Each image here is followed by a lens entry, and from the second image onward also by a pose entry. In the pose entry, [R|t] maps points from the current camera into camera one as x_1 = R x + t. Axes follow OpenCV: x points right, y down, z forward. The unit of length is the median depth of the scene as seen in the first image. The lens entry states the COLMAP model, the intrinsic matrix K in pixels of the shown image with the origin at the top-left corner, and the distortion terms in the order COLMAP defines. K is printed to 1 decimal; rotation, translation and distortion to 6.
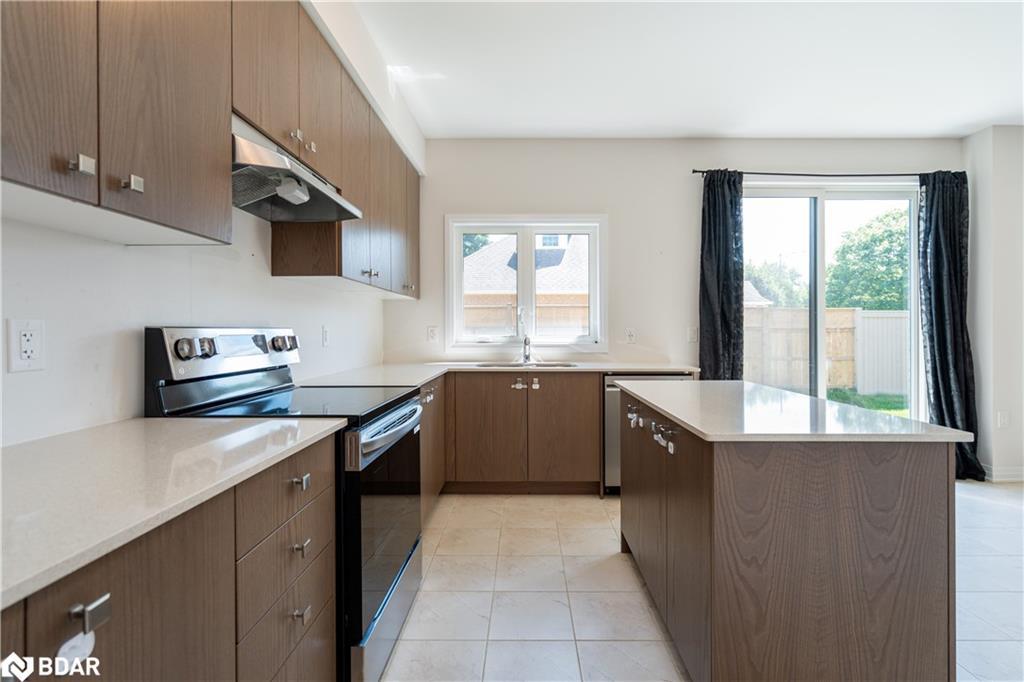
lens RADIAL K [[464.1, 0, 513.5], [0, 464.1, 331.5], [0, 0, 1]] dist [-0.002365, 0.002673]
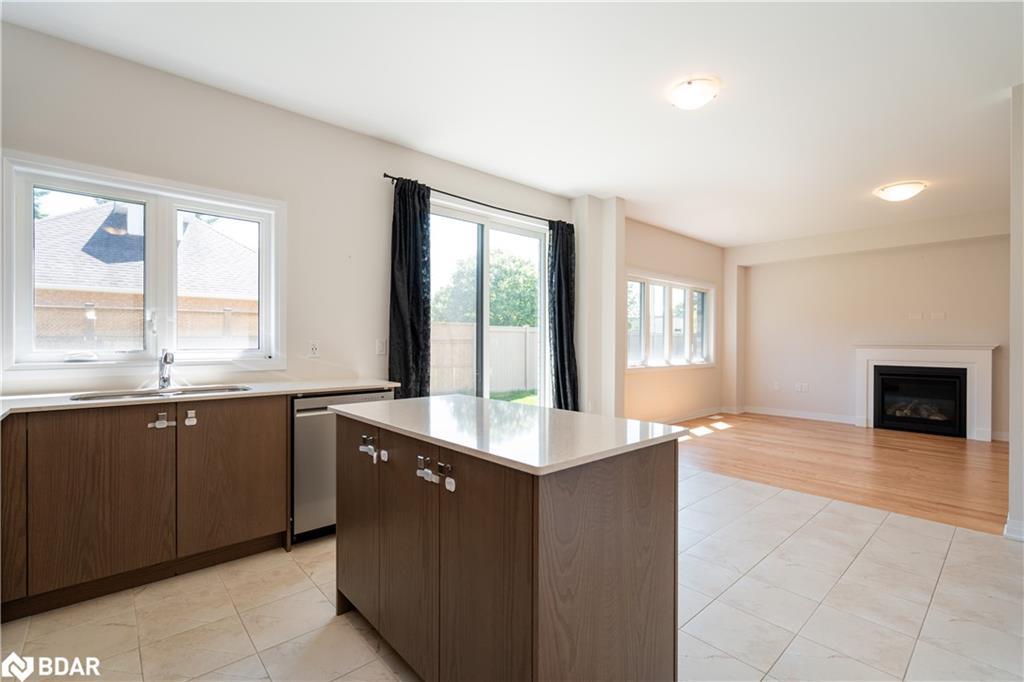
lens RADIAL K [[464.1, 0, 509.4], [0, 464.1, 340.7], [0, 0, 1]] dist [-0.002365, 0.002673]
pose [[0.736594, 0.002503, 0.676331, -0.068525], [-0.000514, 0.999995, -0.003141, -0.003782], [-0.676335, 0.001966, 0.736592, 0.133615]]
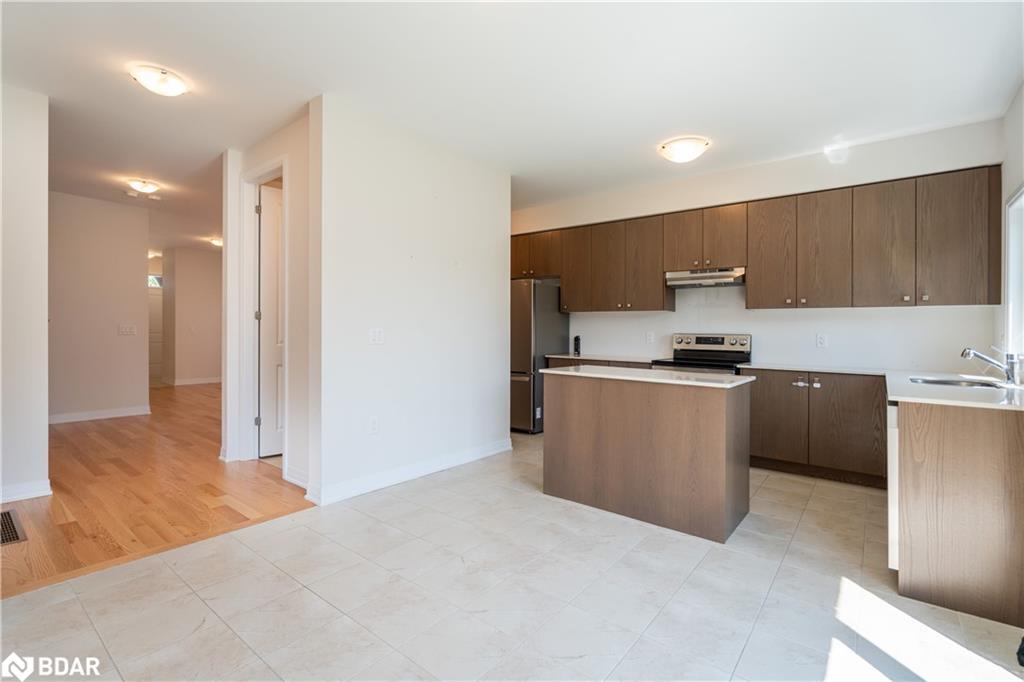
lens RADIAL K [[464.1, 0, 512.7], [0, 464.1, 338.7], [0, 0, 1]] dist [-0.002365, 0.002673]
pose [[0.777970, 0.003919, -0.628290, 0.172474], [-0.001529, 0.999989, 0.004345, -0.002886], [0.628300, -0.002419, 0.777967, -0.369747]]
